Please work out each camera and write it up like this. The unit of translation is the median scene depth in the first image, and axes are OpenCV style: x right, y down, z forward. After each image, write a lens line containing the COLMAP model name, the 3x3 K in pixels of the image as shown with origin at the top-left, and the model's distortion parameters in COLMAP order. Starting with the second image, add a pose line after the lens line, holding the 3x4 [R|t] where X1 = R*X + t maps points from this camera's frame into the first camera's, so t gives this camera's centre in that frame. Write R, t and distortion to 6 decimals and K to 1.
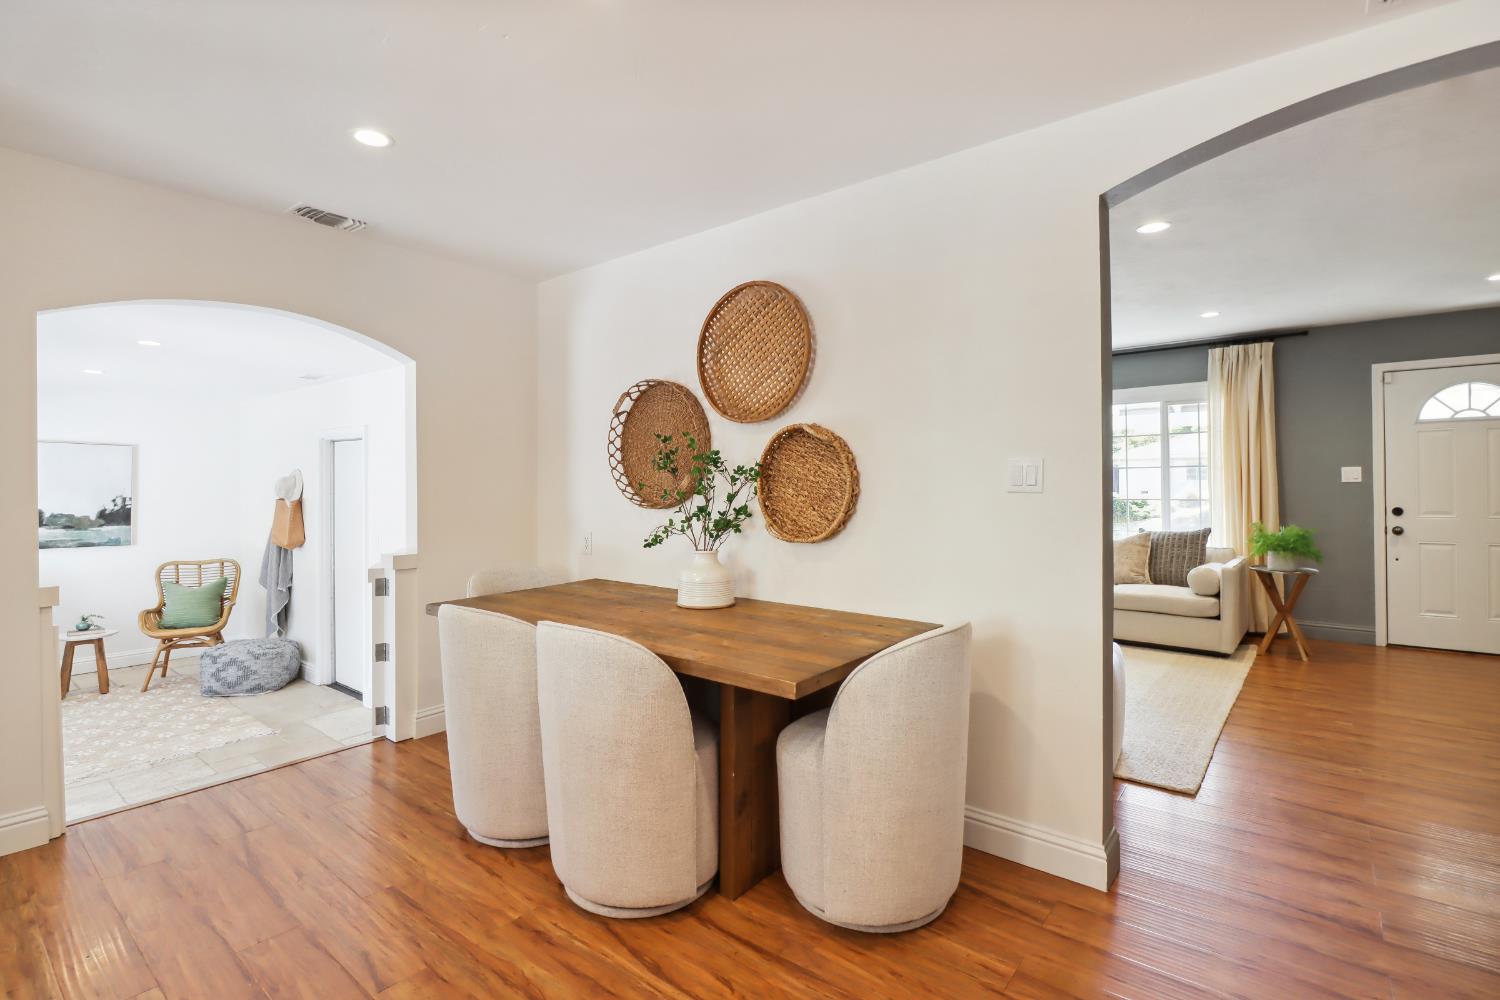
lens RADIAL K [[694.6, 0, 736.8], [0, 694.6, 486.1], [0, 0, 1]] dist [0.005198, -0.005306]
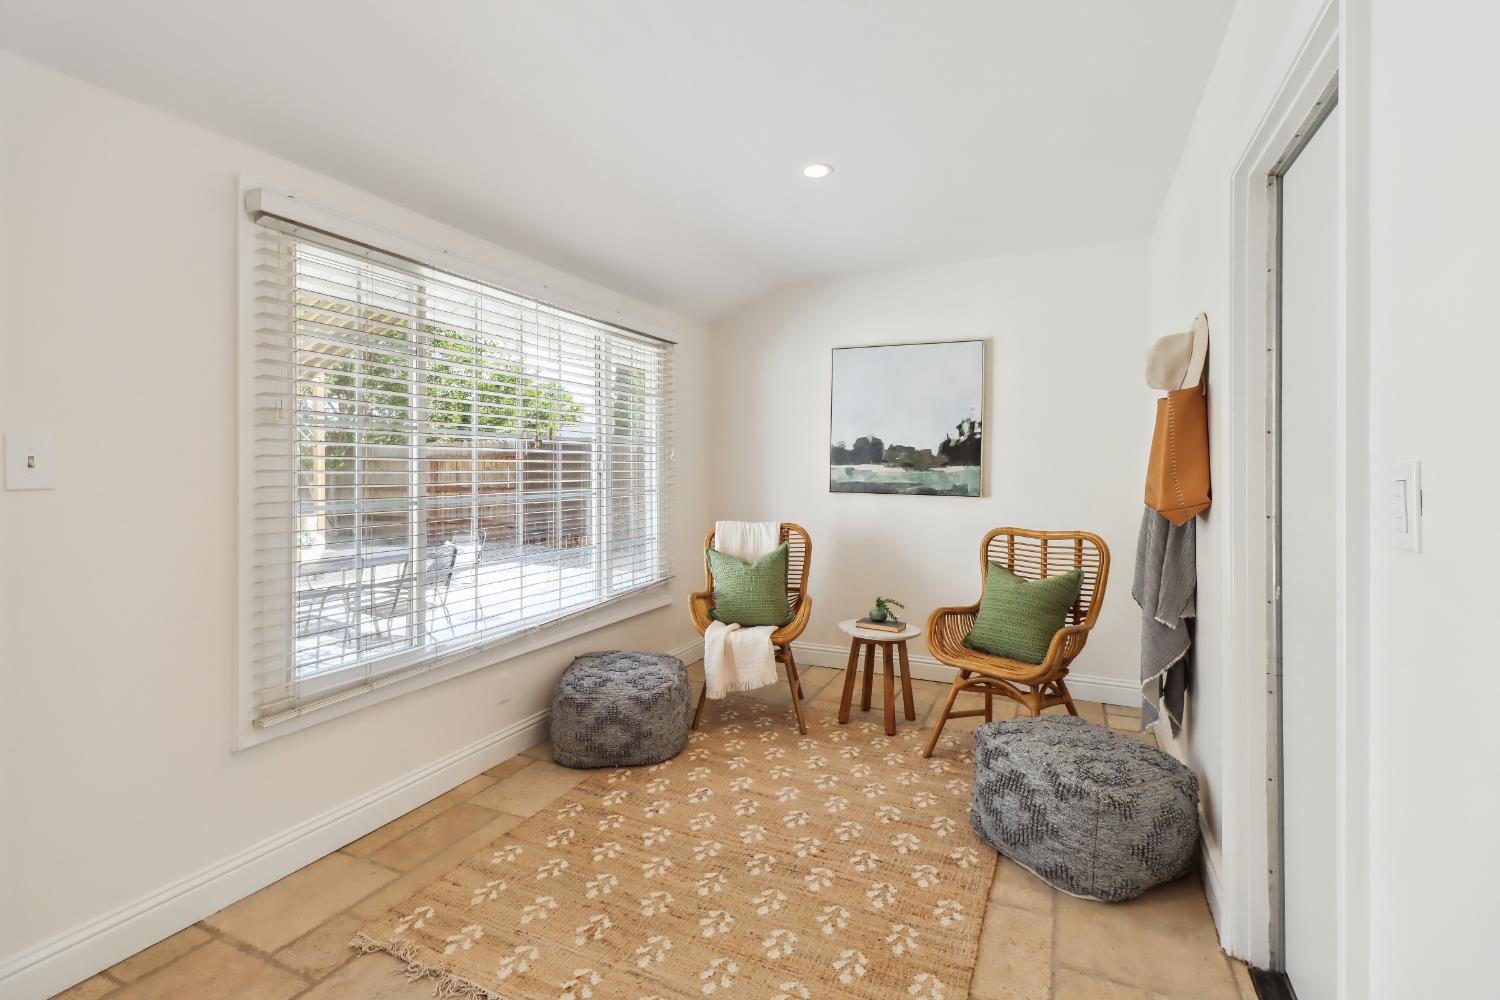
lens RADIAL K [[694.6, 0, 747.8], [0, 694.6, 467.4], [0, 0, 1]] dist [0.005198, -0.005306]
pose [[0.254597, 0.002079, -0.967045, -0.327182], [-0.003405, 0.999993, 0.001253, 0.060134], [0.967041, 0.002974, 0.254603, 0.659282]]
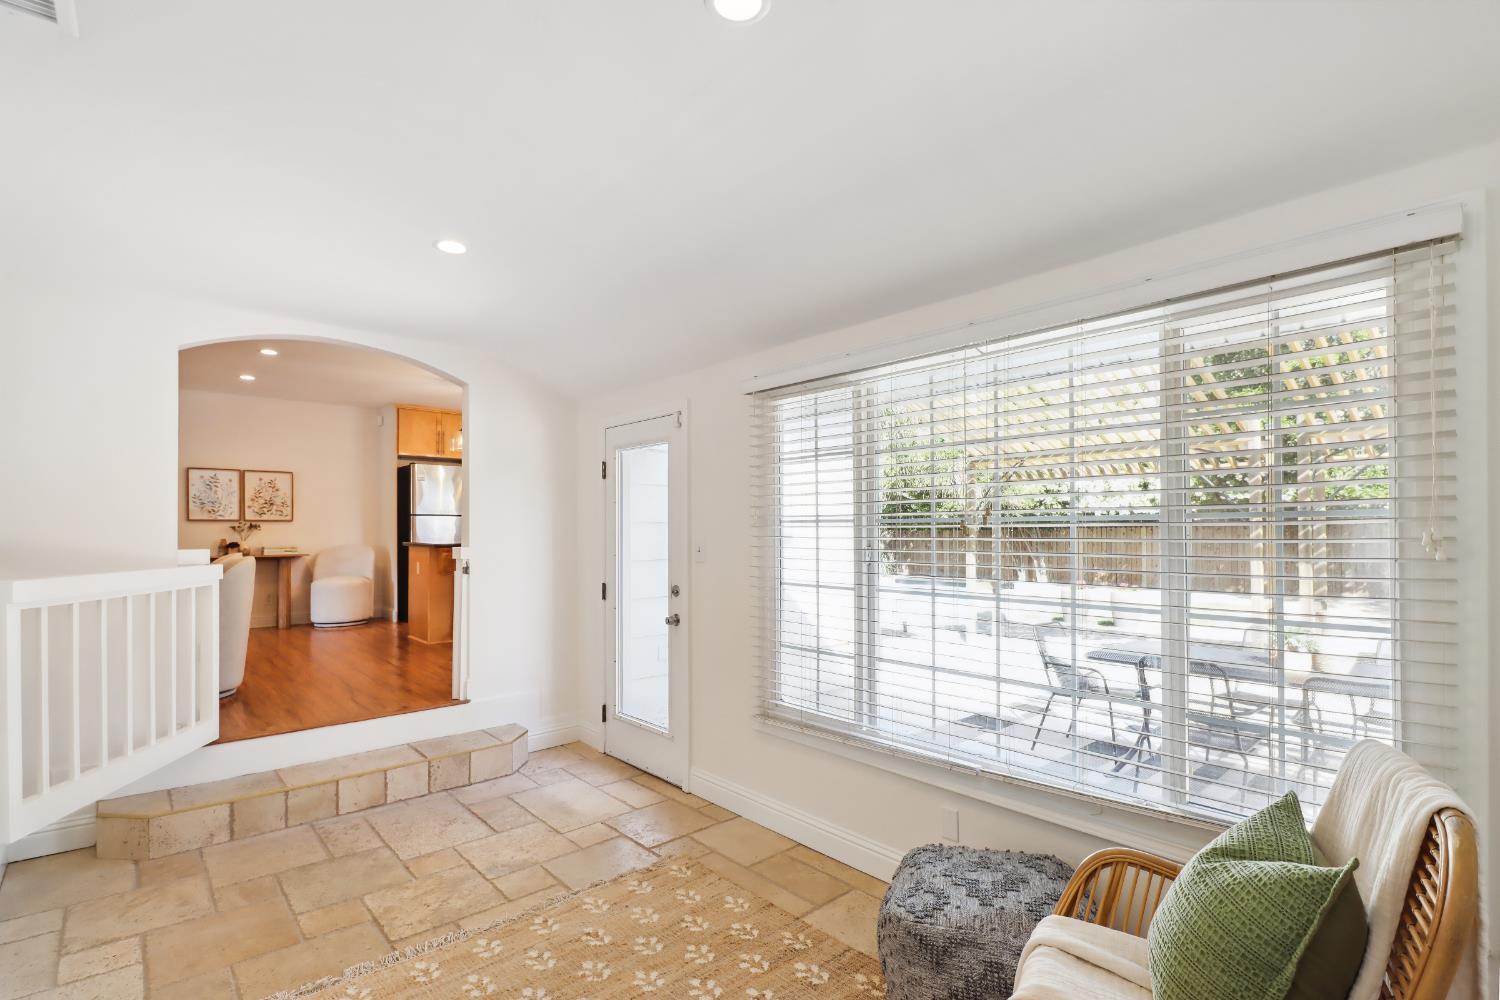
lens RADIAL K [[694.6, 0, 753.4], [0, 694.6, 518.4], [0, 0, 1]] dist [0.005198, -0.005306]
pose [[-0.988950, 0.011795, 0.147783, -0.790312], [0.009310, 0.999804, -0.017494, 0.043129], [-0.147960, -0.015924, -0.988865, 1.043322]]
